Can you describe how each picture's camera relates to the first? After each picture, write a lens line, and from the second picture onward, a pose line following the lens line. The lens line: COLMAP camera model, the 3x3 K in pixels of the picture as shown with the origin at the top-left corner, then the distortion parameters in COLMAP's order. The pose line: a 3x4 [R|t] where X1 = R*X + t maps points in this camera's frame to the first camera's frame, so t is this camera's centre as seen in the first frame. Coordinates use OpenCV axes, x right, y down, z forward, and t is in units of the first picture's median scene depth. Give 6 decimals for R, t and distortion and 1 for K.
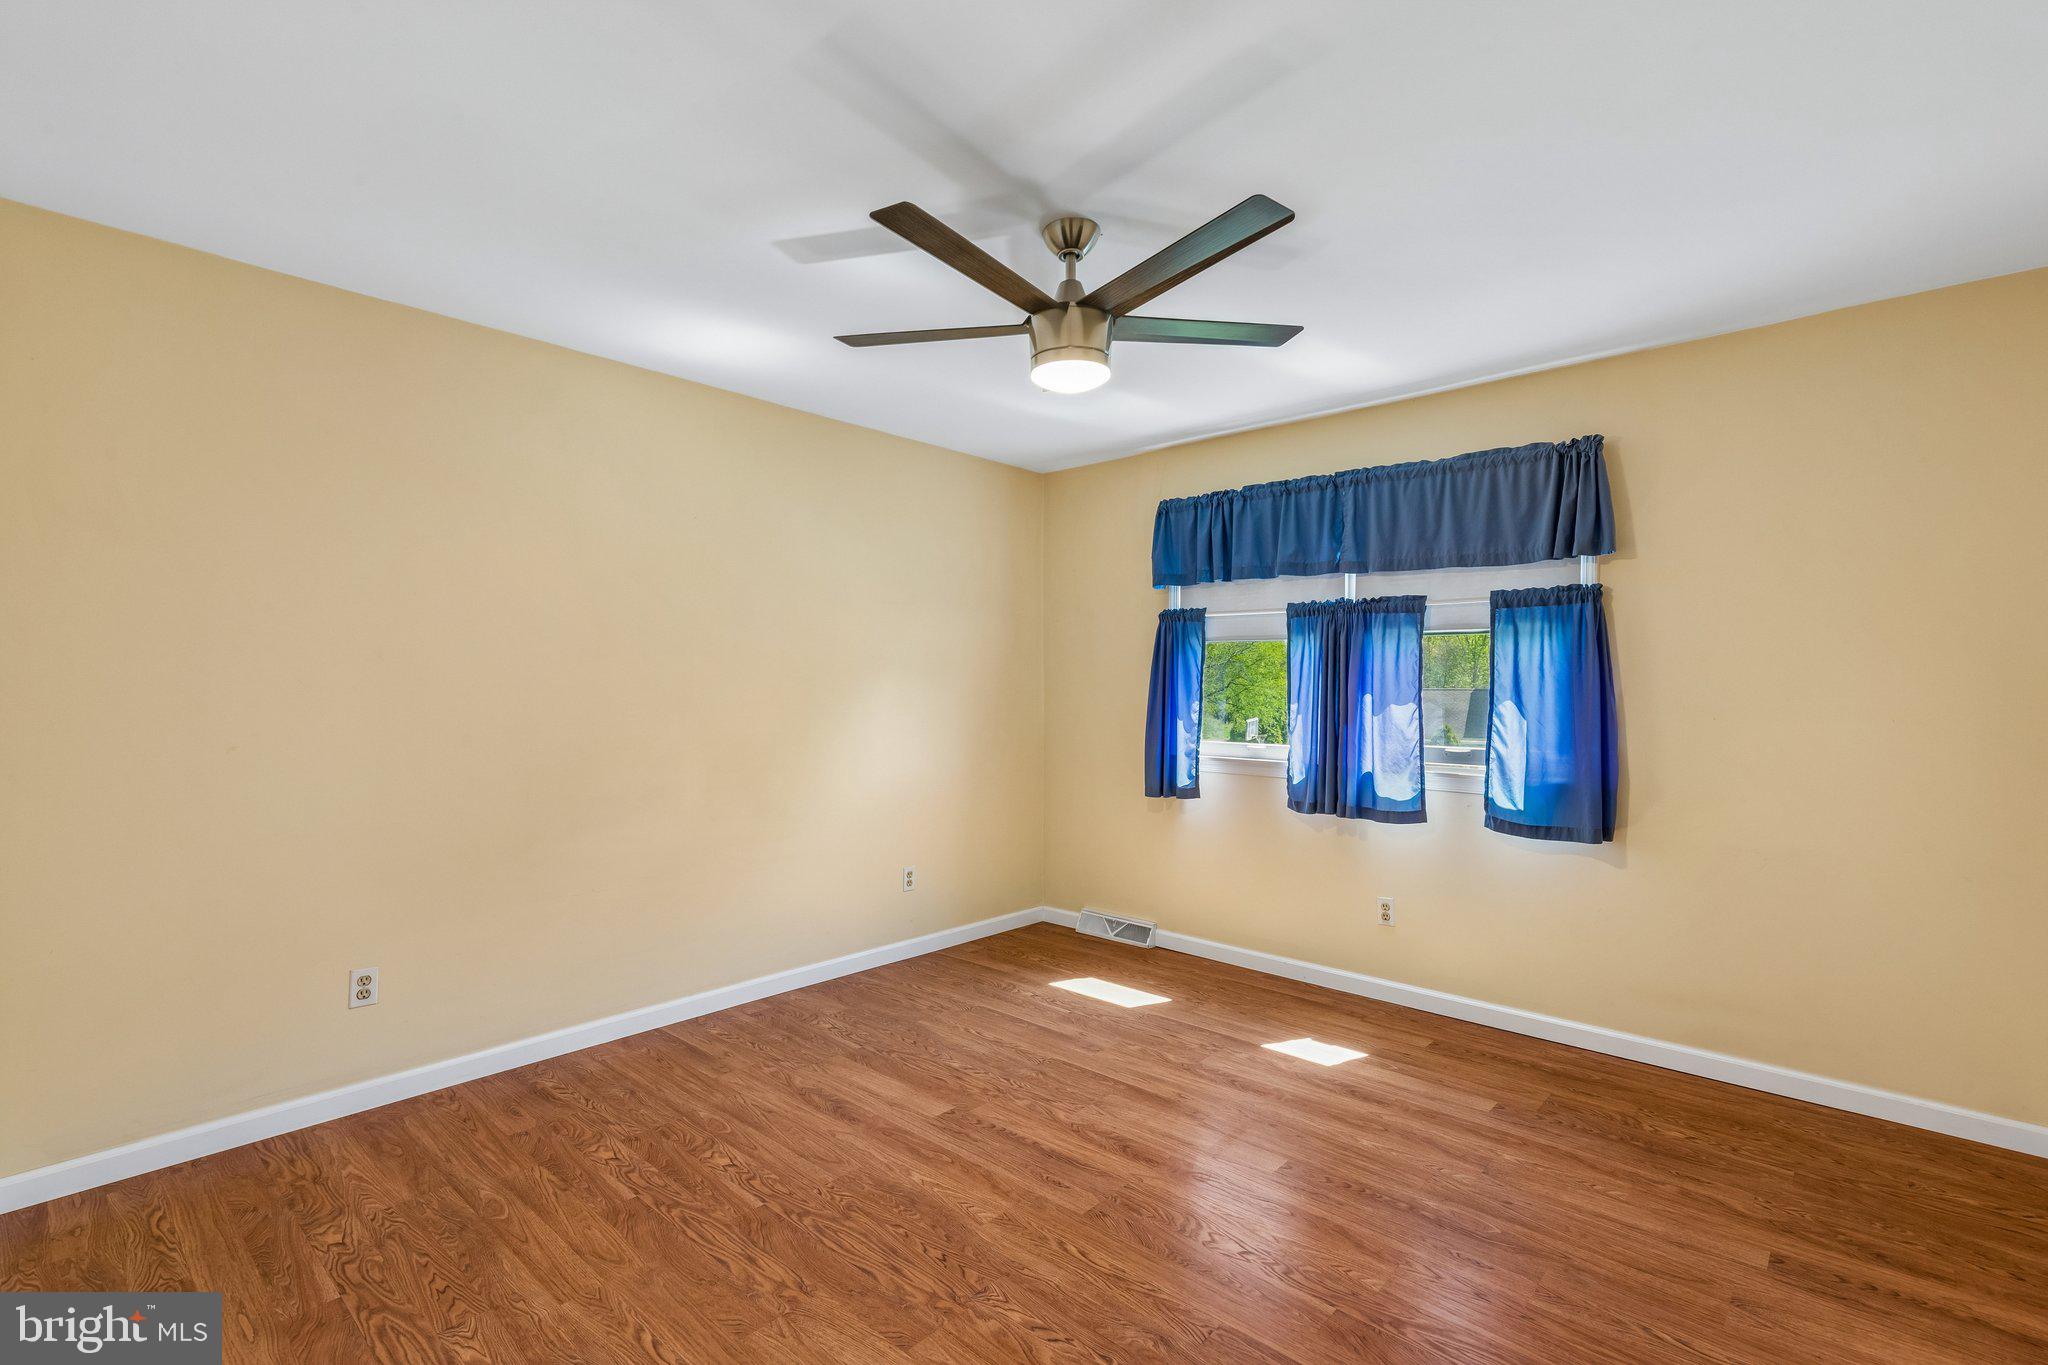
lens RADIAL K [[913.3, 0, 1024.0], [0, 913.3, 682.5], [0, 0, 1]] dist [0.000042, -0.000002]
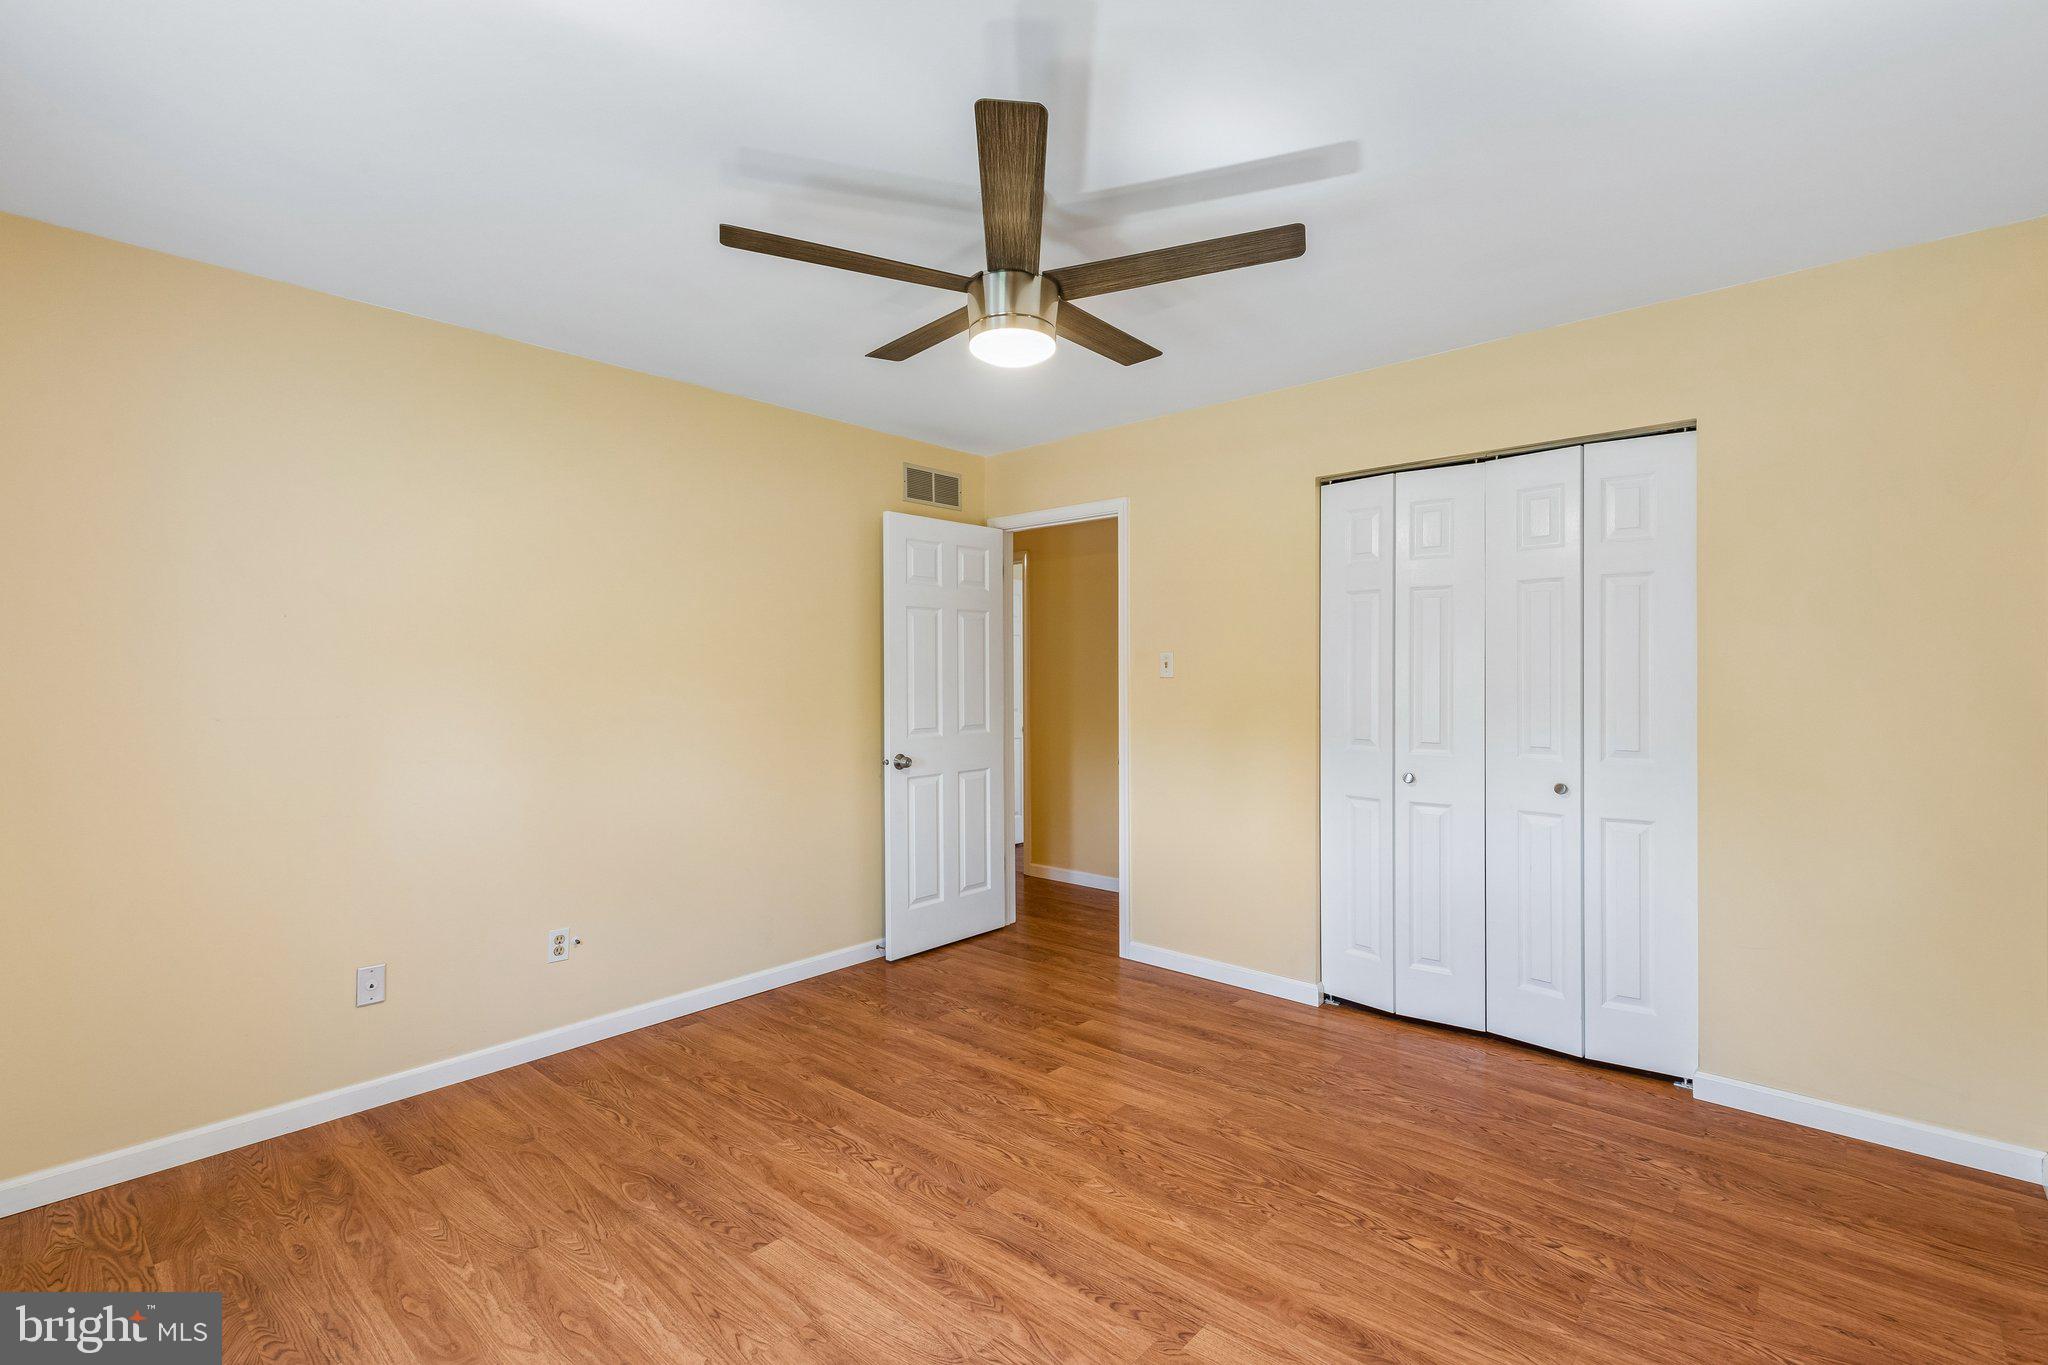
lens RADIAL K [[913.3, 0, 1024.0], [0, 913.3, 682.5], [0, 0, 1]] dist [0.000042, -0.000002]
pose [[-0.999916, 0.003680, -0.012432, 0.049879], [0.003634, 0.999987, 0.003677, -0.001877], [0.012445, 0.003632, -0.999916, 1.983765]]
